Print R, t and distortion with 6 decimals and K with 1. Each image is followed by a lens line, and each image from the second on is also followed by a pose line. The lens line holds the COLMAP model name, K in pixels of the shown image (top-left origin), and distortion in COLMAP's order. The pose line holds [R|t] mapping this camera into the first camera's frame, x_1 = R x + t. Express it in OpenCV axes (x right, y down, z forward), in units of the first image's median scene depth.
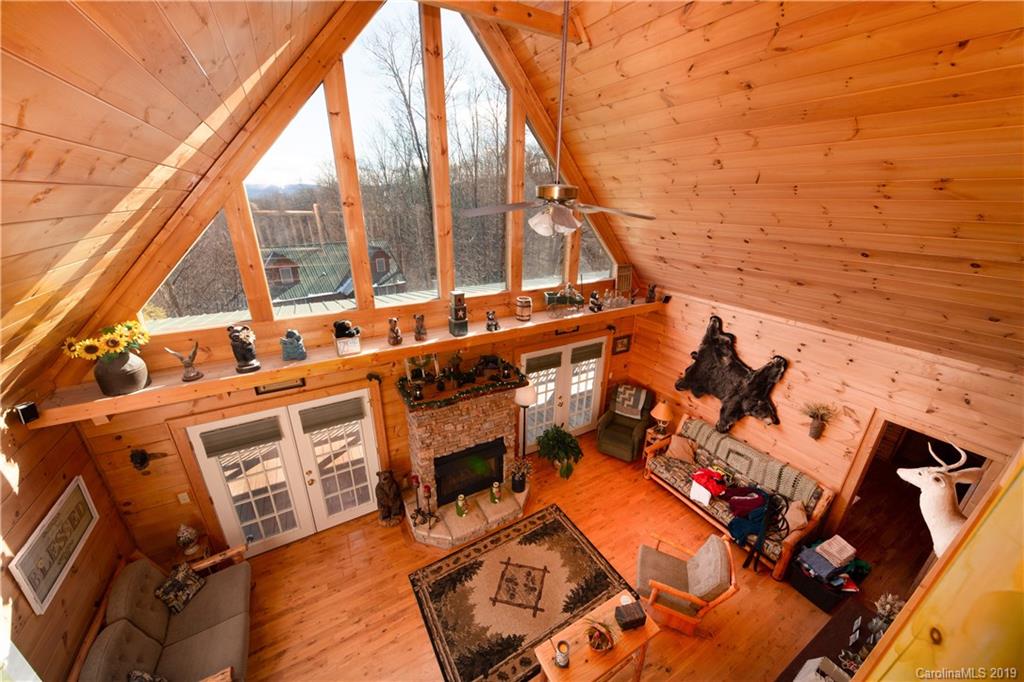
lens RADIAL K [[374.1, 0, 512.9], [0, 374.1, 344.1], [0, 0, 1]] dist [0.001485, -0.000376]
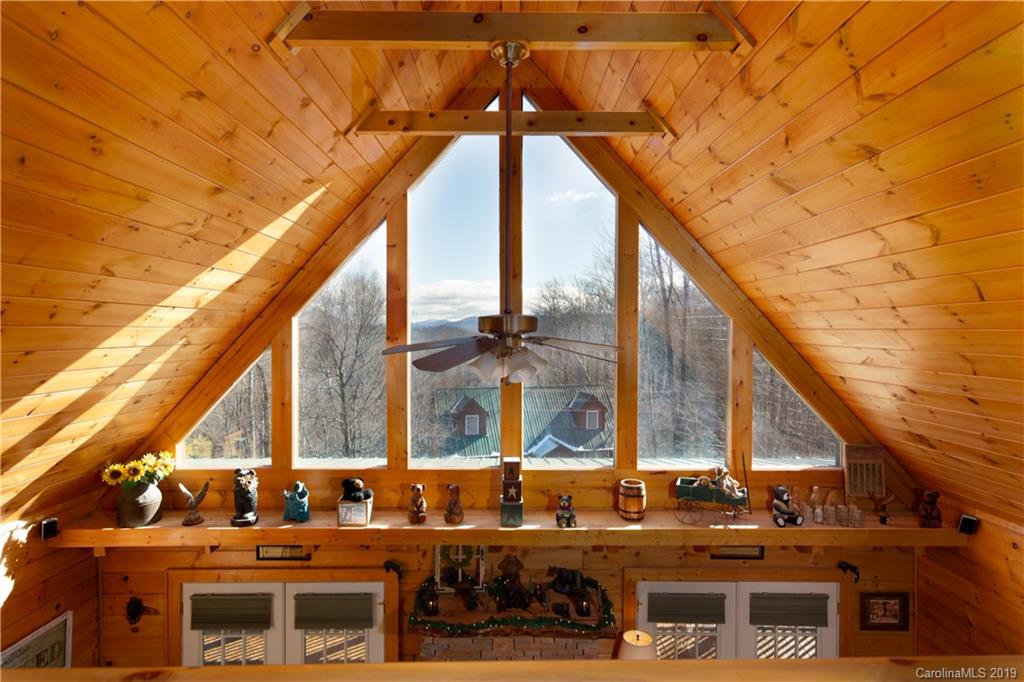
lens RADIAL K [[575.4, 0, 511.7], [0, 575.4, 338.8], [0, 0, 1]] dist [0.017122, 0.000317]
pose [[0.867354, -0.001248, -0.497690, 0.378625], [-0.172504, 0.937254, -0.302982, -0.025392], [0.466840, 0.348646, 0.812716, 0.061919]]
